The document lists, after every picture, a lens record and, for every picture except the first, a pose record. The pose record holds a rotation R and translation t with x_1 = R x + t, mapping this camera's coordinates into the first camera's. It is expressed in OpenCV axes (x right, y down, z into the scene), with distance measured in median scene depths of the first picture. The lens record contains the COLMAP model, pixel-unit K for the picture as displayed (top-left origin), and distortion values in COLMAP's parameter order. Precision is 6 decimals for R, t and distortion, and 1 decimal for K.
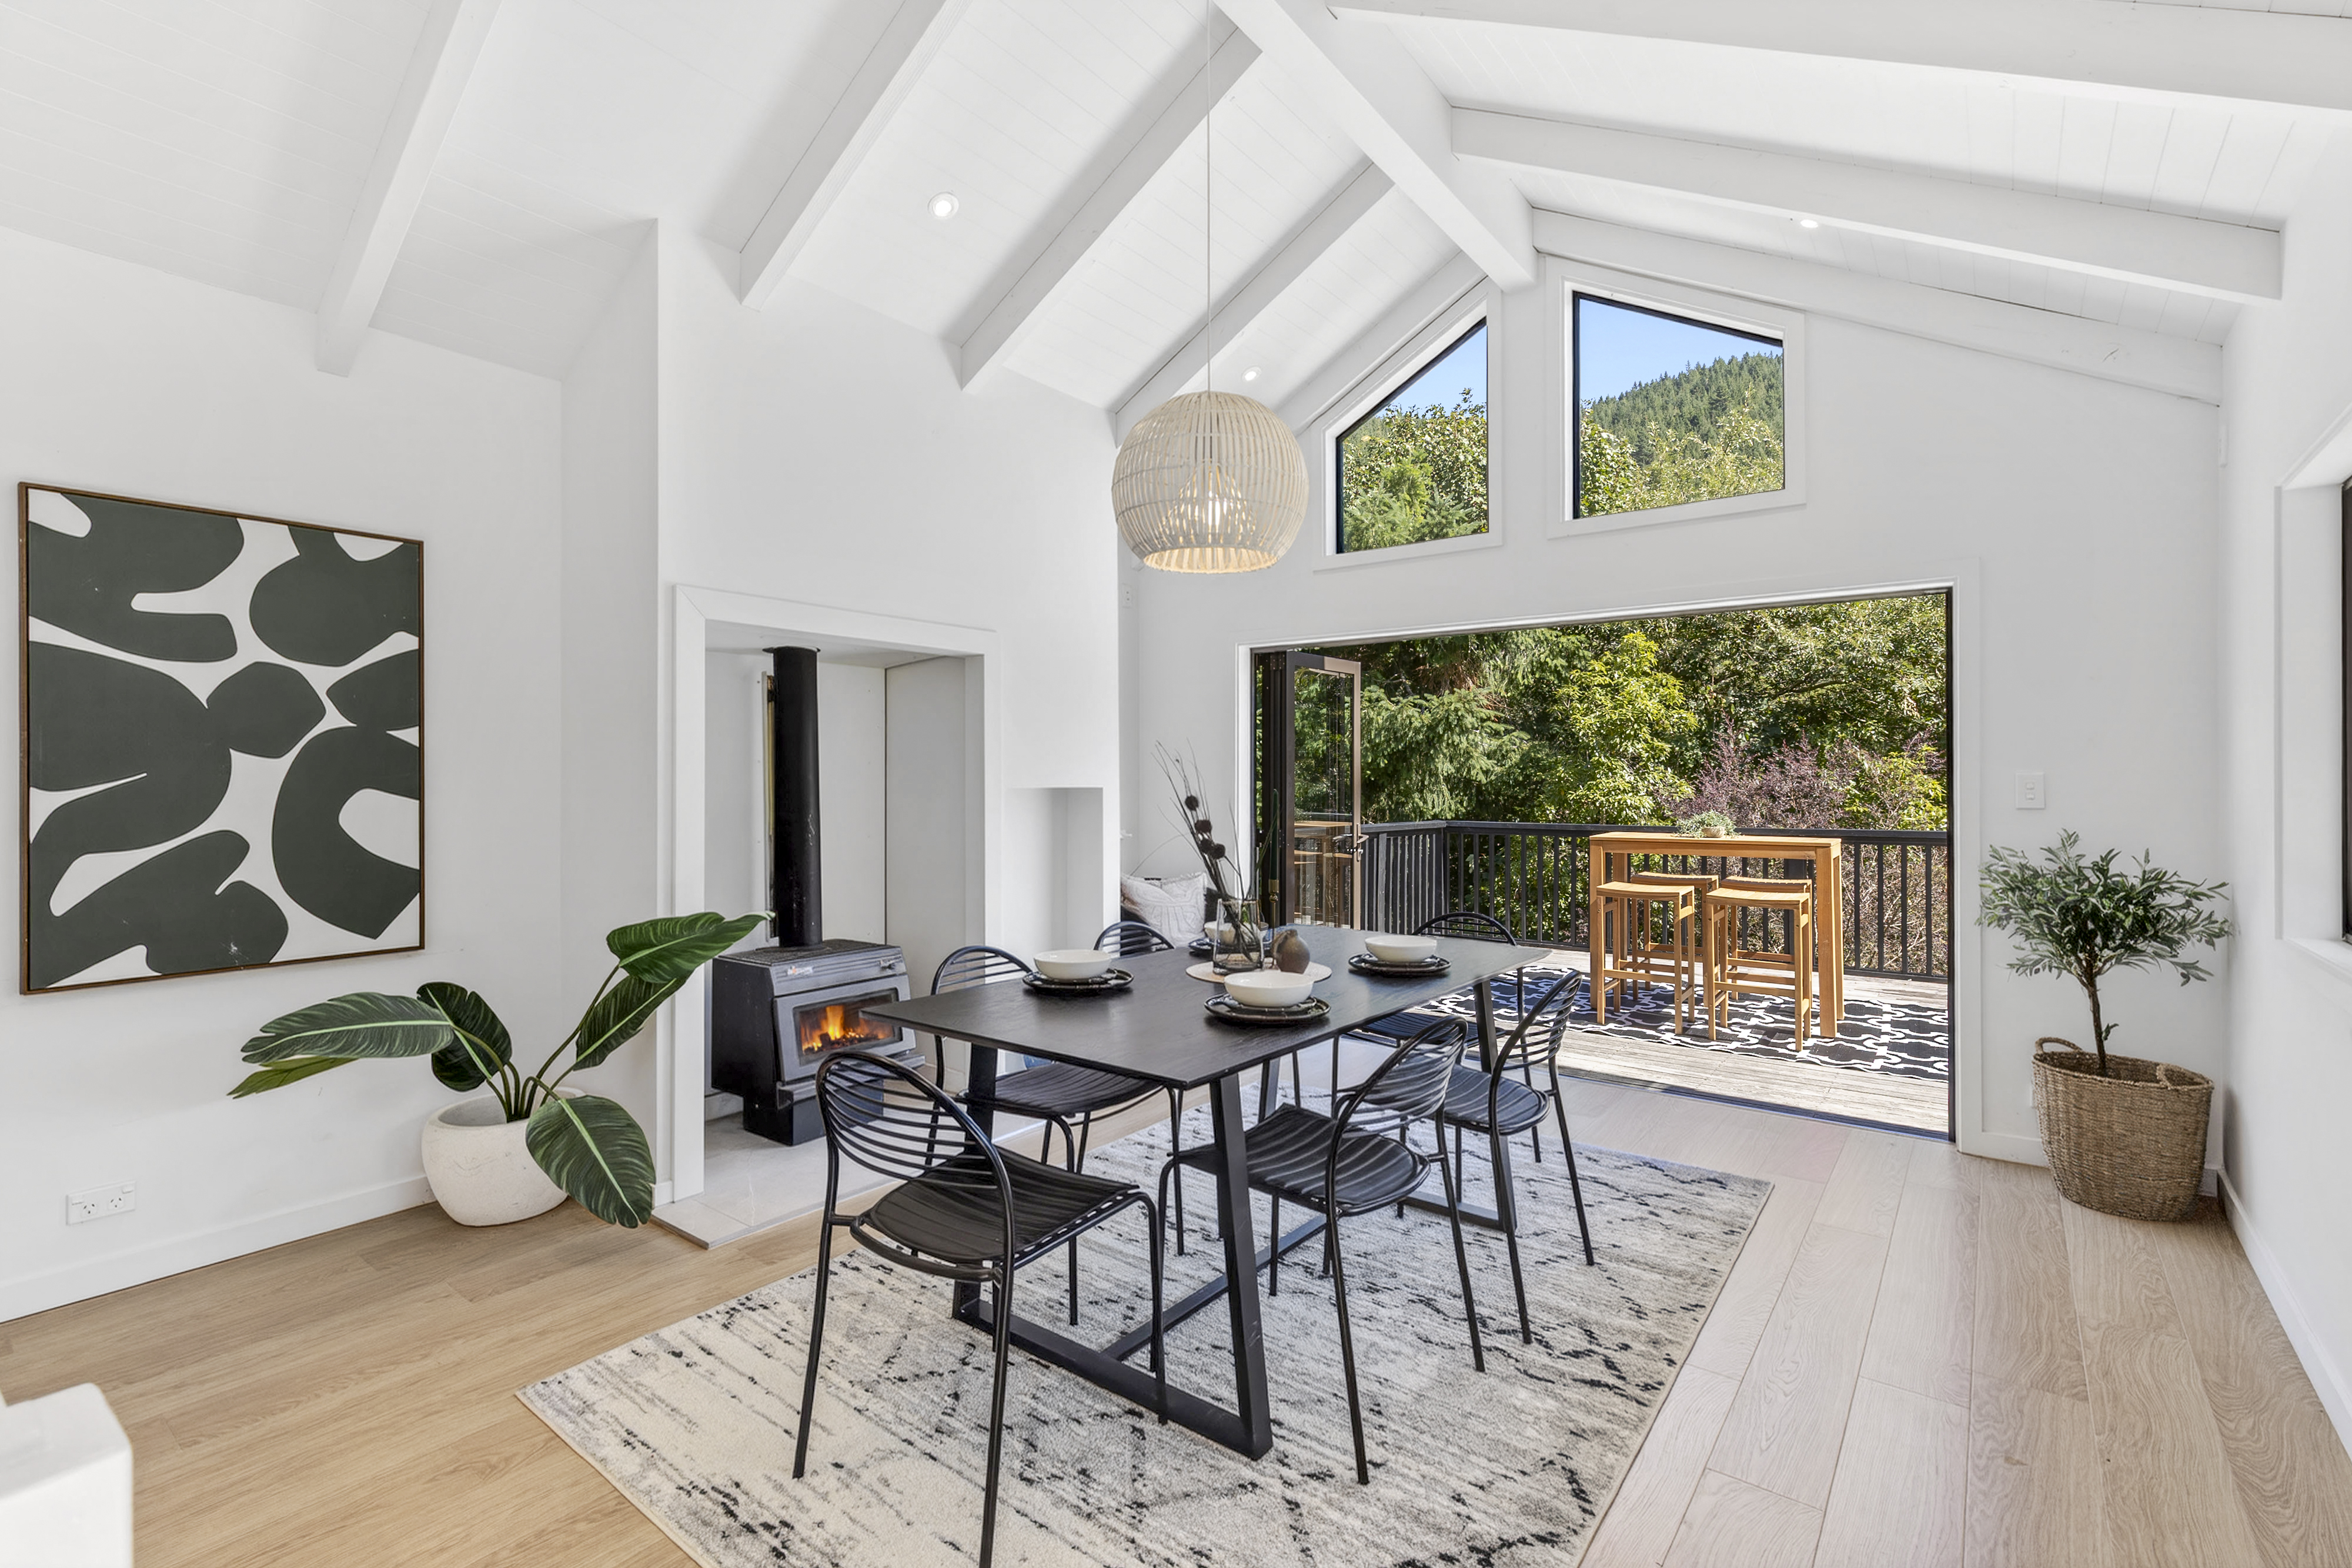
lens RADIAL K [[1047.8, 0, 1175.7], [0, 1047.8, 794.8], [0, 0, 1]] dist [-0.001750, -0.000031]
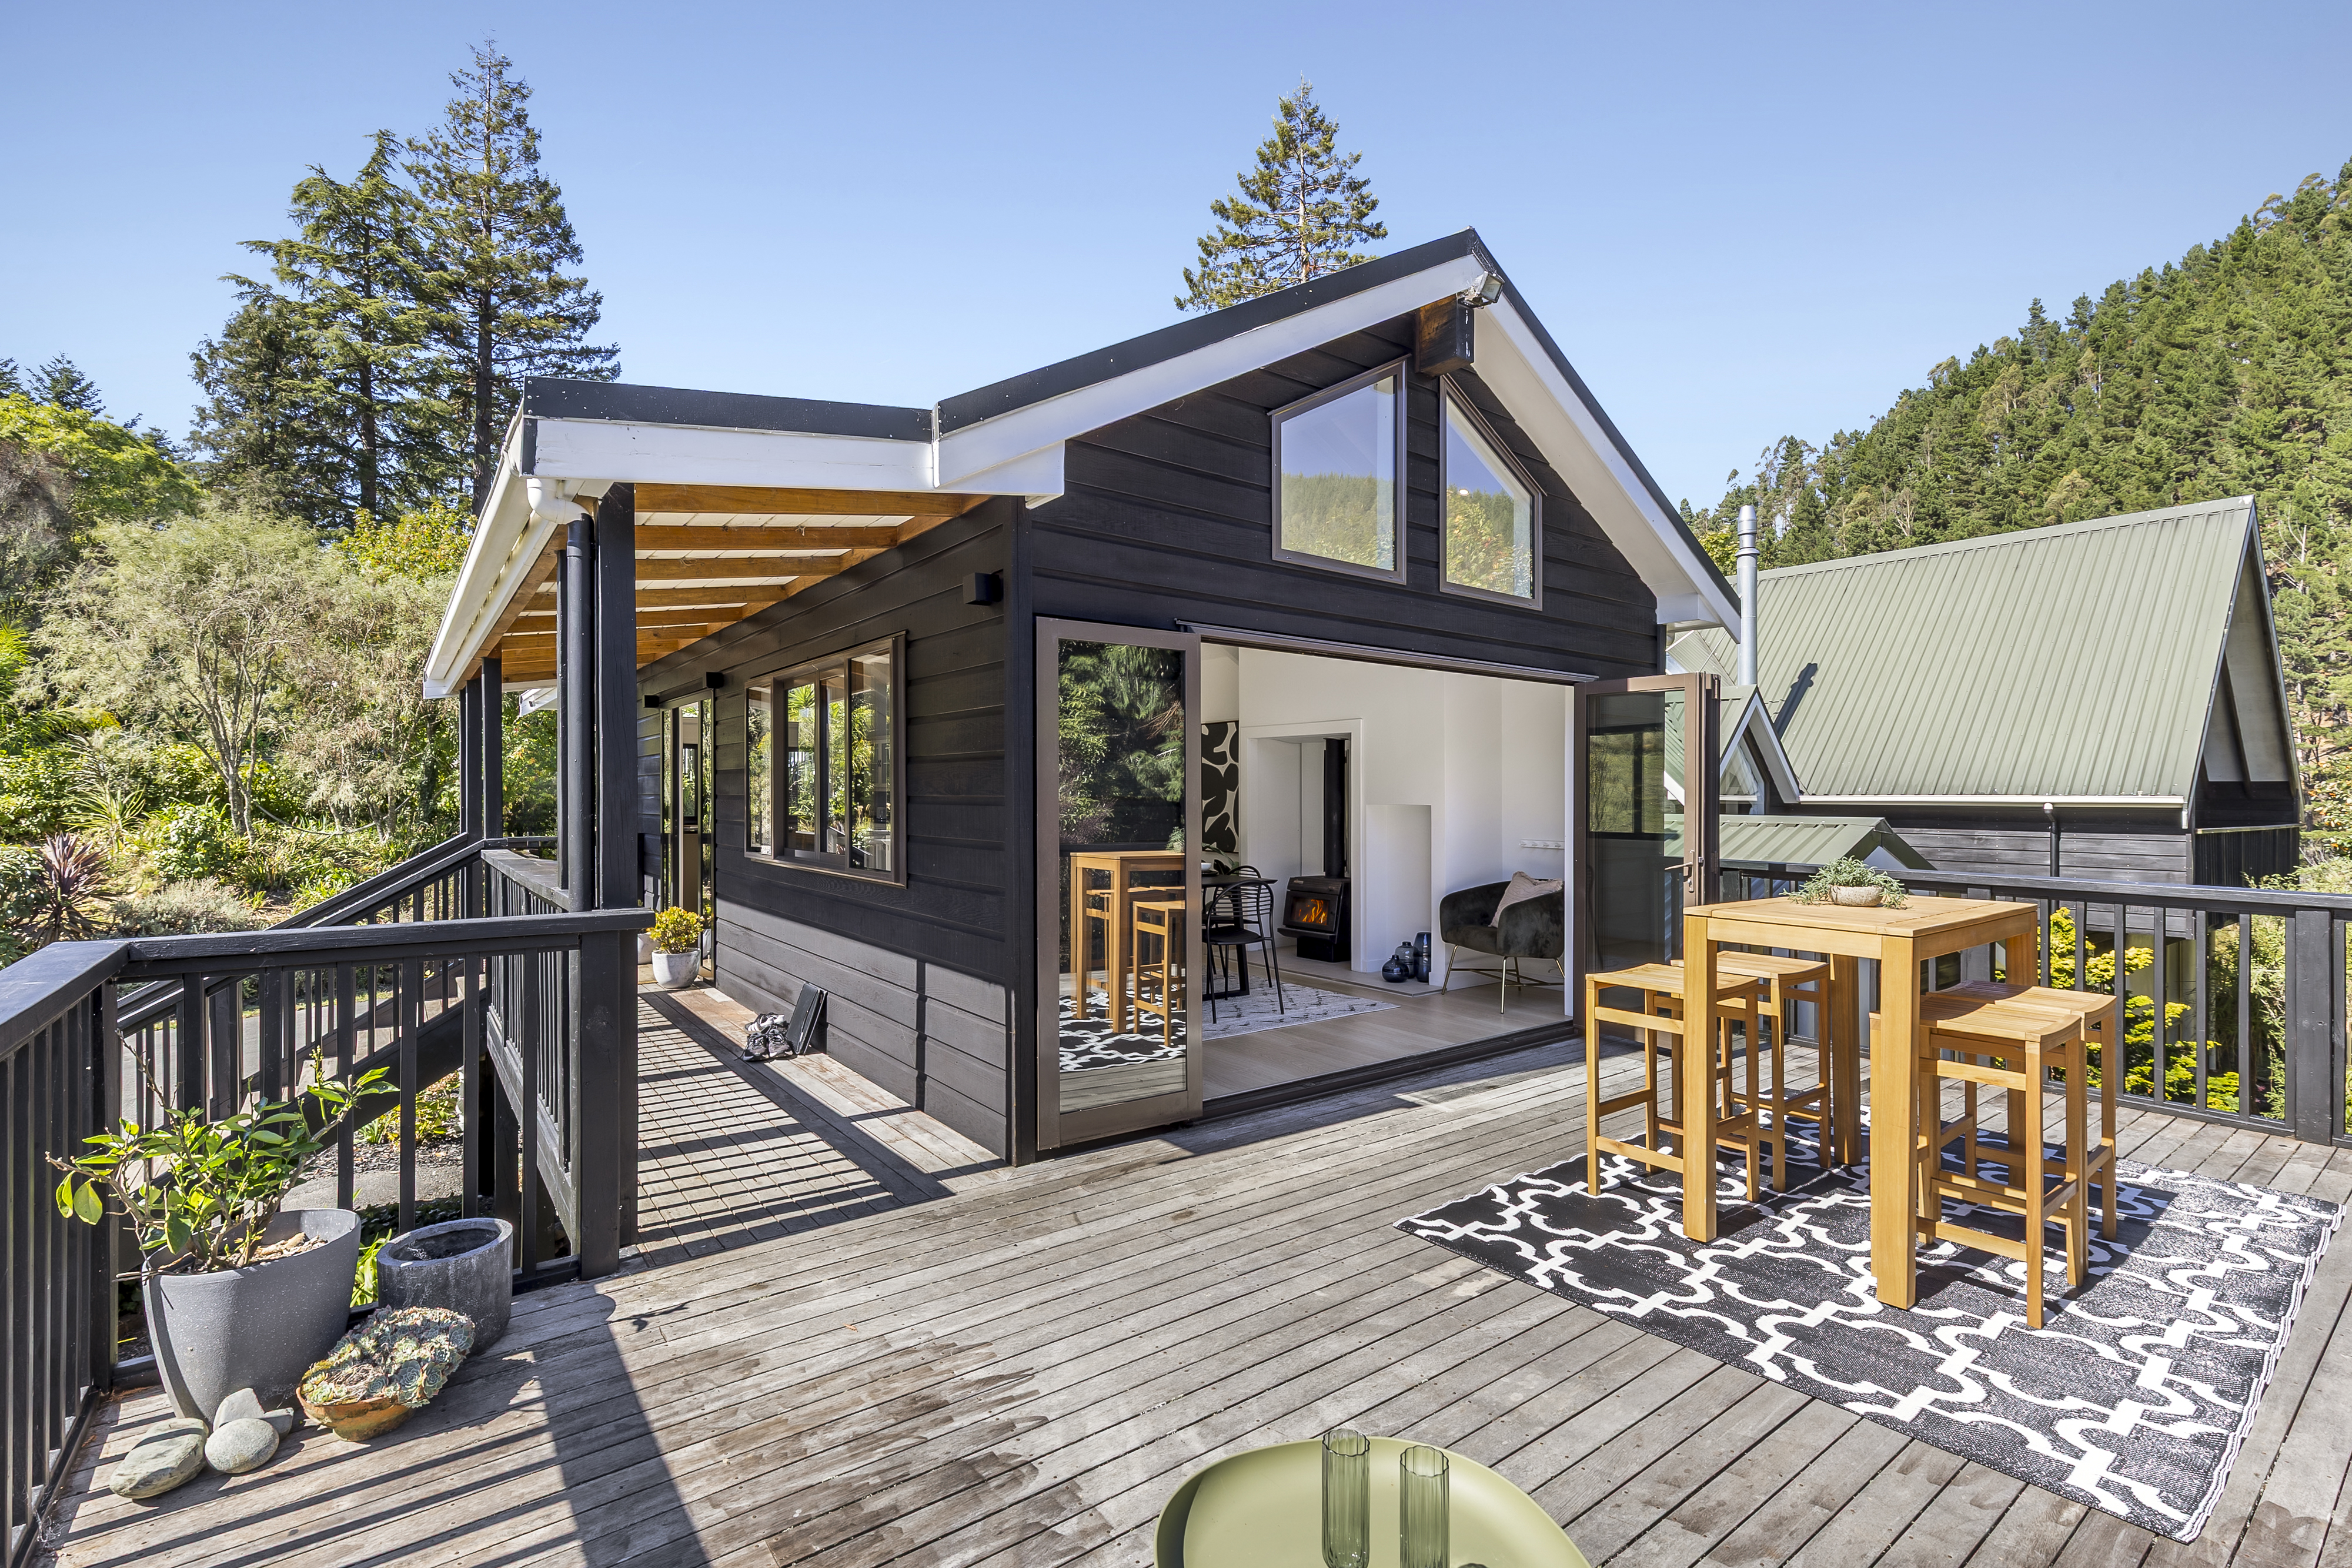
lens RADIAL K [[1047.8, 0, 1175.7], [0, 1047.8, 794.8], [0, 0, 1]] dist [-0.001750, -0.000031]
pose [[-0.254812, 0.014718, -0.966878, 2.532302], [0.000895, 0.999887, 0.014985, -0.076991], [0.966990, 0.002953, -0.254797, 1.732952]]
